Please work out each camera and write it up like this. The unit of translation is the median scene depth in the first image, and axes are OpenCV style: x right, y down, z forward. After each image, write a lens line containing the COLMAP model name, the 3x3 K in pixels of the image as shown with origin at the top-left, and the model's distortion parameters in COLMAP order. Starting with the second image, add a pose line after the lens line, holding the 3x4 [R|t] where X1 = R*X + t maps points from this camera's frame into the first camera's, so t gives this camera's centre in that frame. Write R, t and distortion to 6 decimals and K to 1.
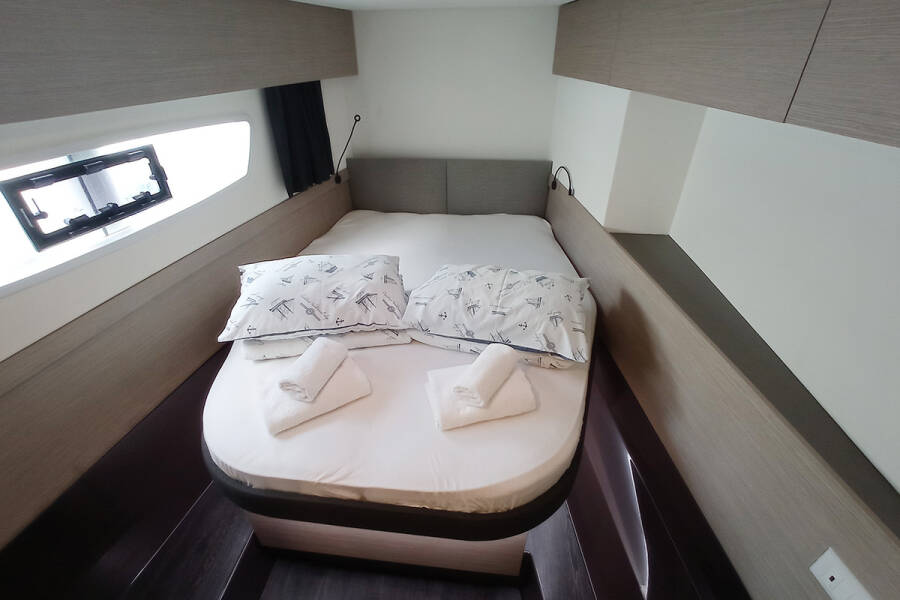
lens RADIAL K [[406.8, 0, 446.4], [0, 406.8, 298.5], [0, 0, 1]] dist [-0.037660, 0.011054]
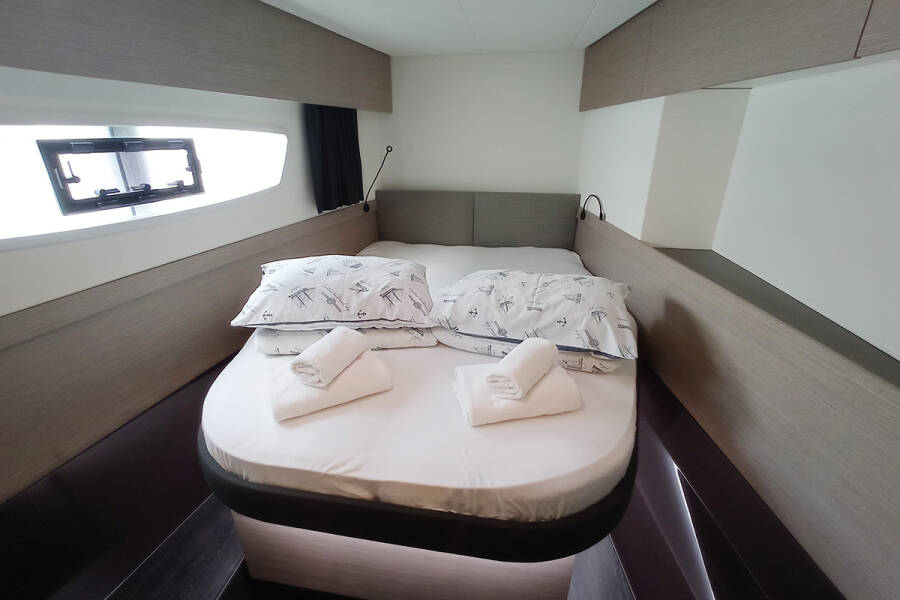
lens RADIAL K [[406.8, 0, 446.4], [0, 406.8, 298.5], [0, 0, 1]] dist [-0.037660, 0.011054]
pose [[0.998606, 0.027665, -0.044945, -0.029967], [-0.035144, 0.983903, -0.175214, 0.185317], [0.039374, 0.176549, 0.983504, 0.091356]]
